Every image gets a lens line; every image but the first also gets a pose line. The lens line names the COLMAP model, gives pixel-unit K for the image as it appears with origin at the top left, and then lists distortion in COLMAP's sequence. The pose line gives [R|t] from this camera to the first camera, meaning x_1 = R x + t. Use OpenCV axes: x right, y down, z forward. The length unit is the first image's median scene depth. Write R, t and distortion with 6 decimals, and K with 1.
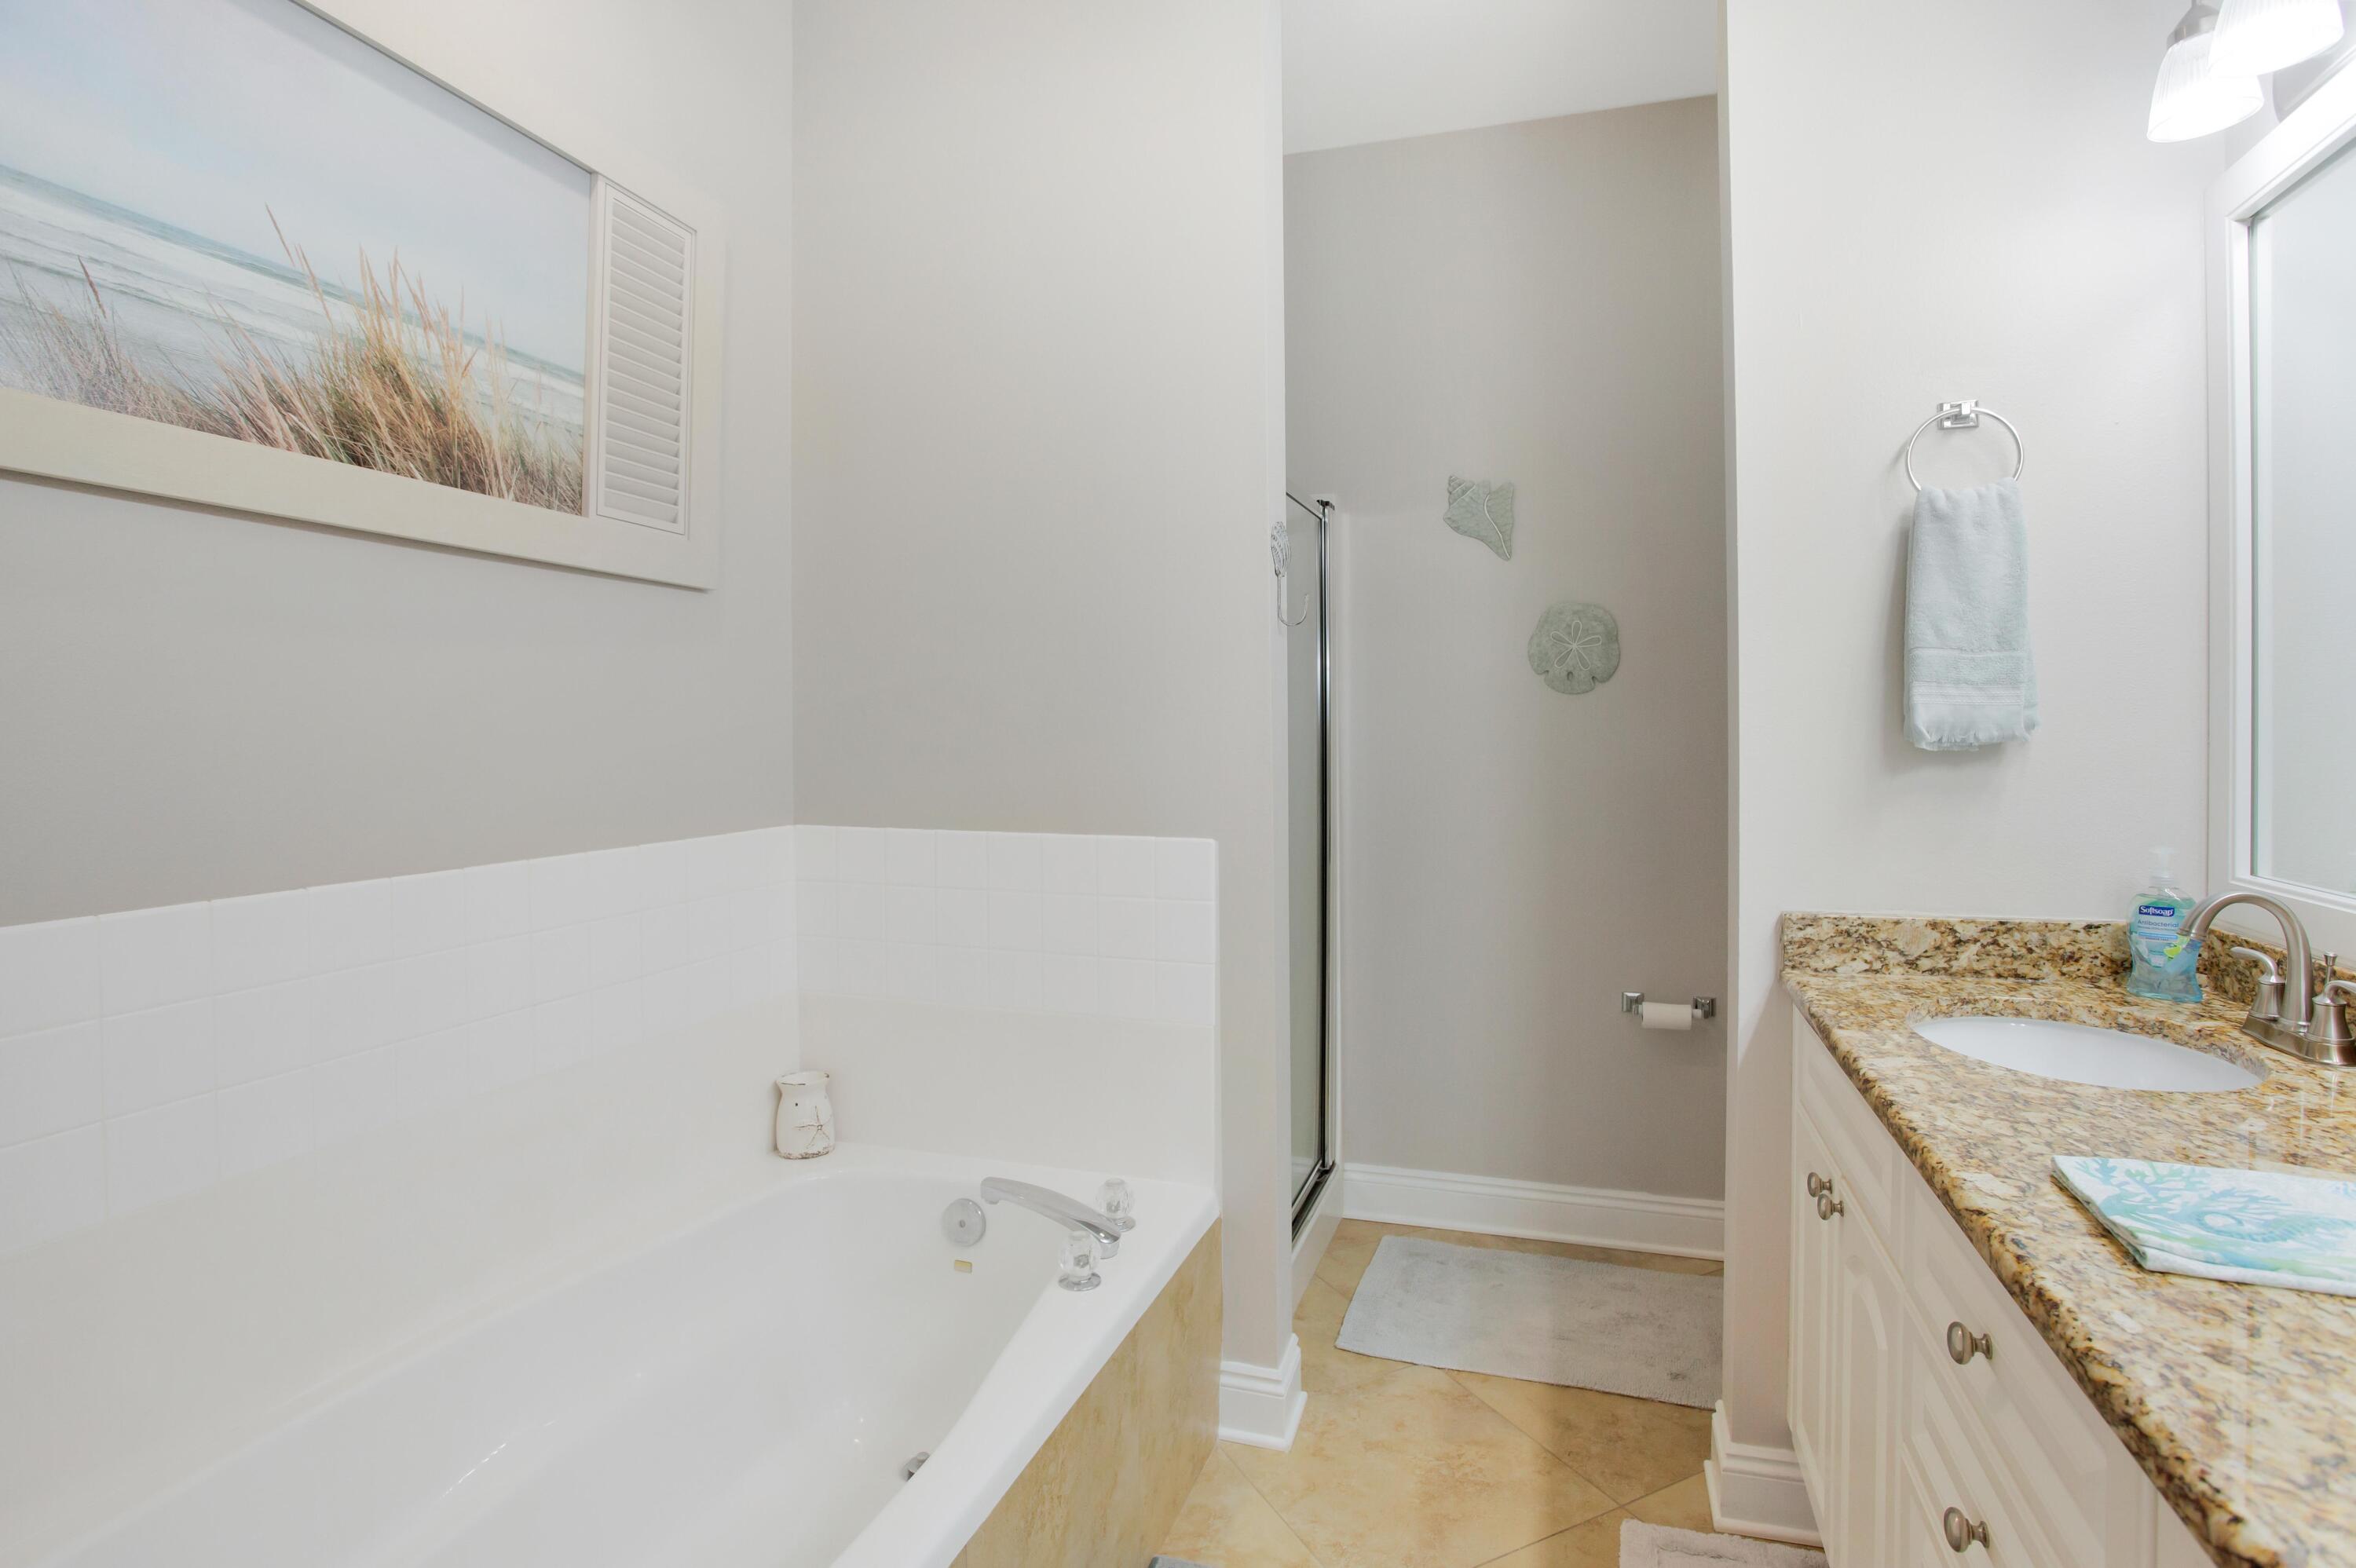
lens RADIAL K [[1210.2, 0, 1177.1], [0, 1210.2, 757.6], [0, 0, 1]] dist [-0.051243, 0.028516]
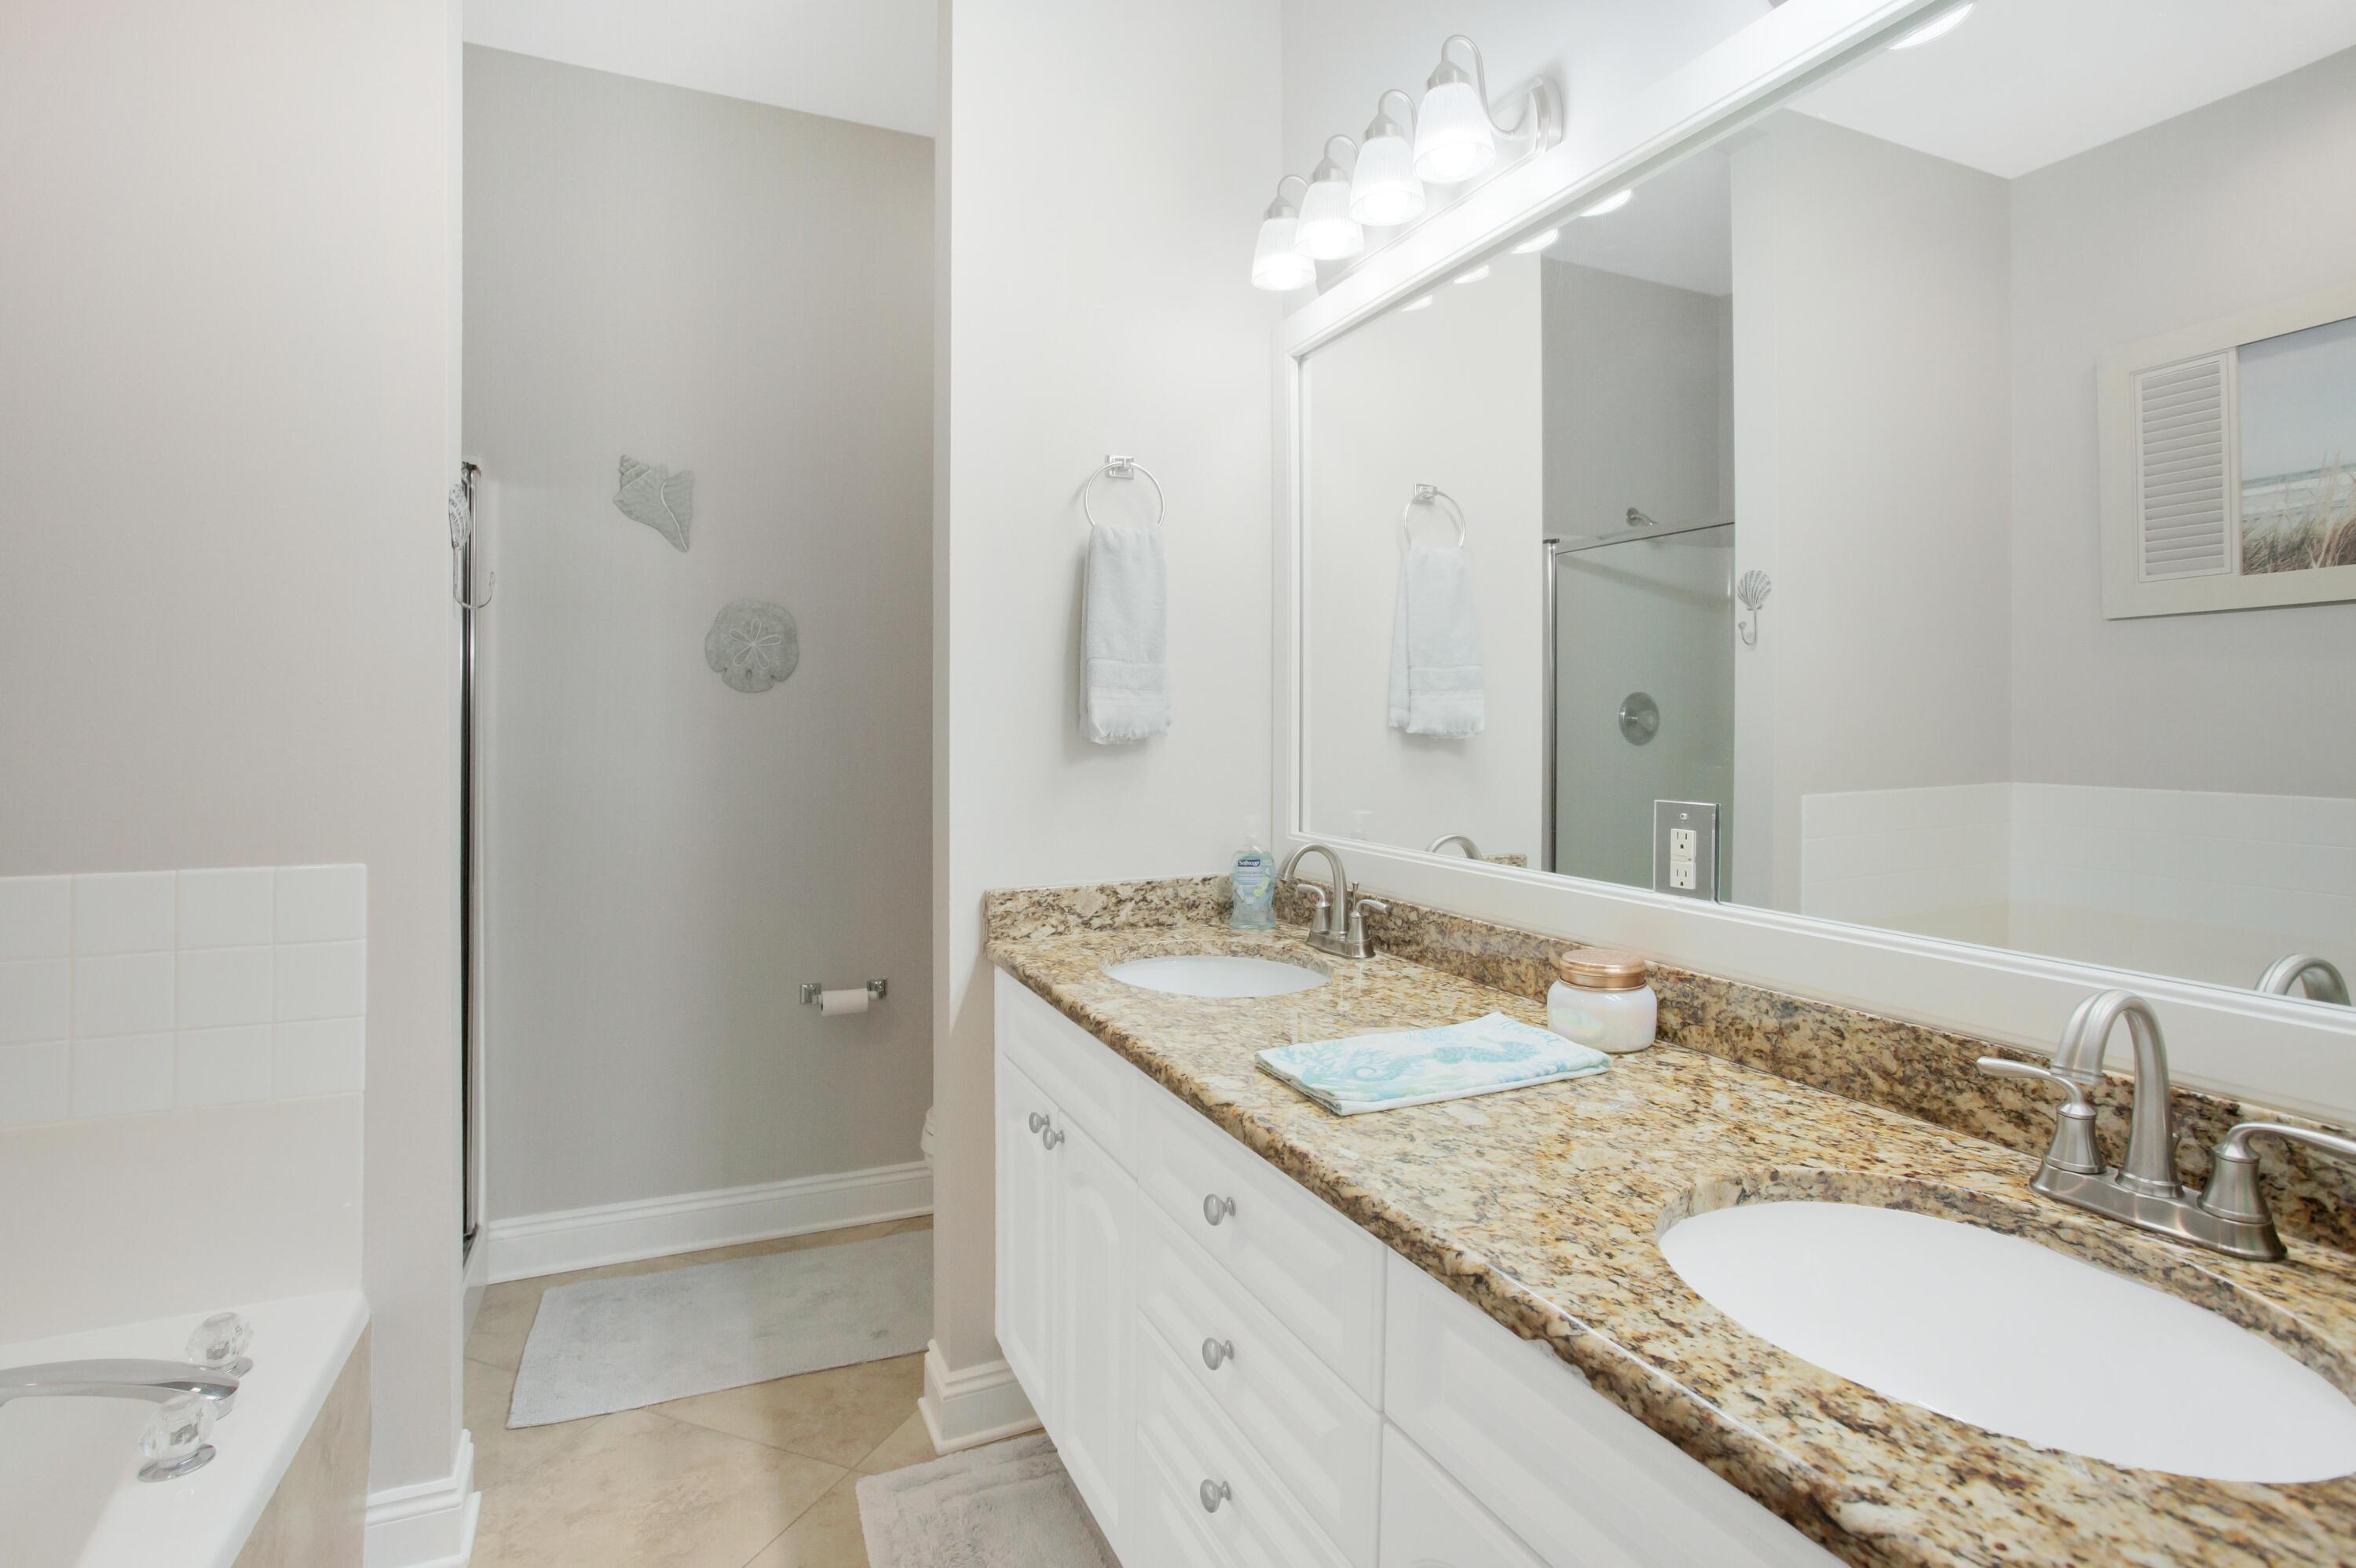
lens RADIAL K [[1213.5, 0, 1178.0], [0, 1213.5, 784.0], [0, 0, 1]] dist [-0.064083, 0.035310]
pose [[0.738465, -0.032341, 0.673516, -0.132218], [0.017547, 0.999433, 0.028751, 0.000279], [-0.674064, -0.009413, 0.738613, 0.045383]]
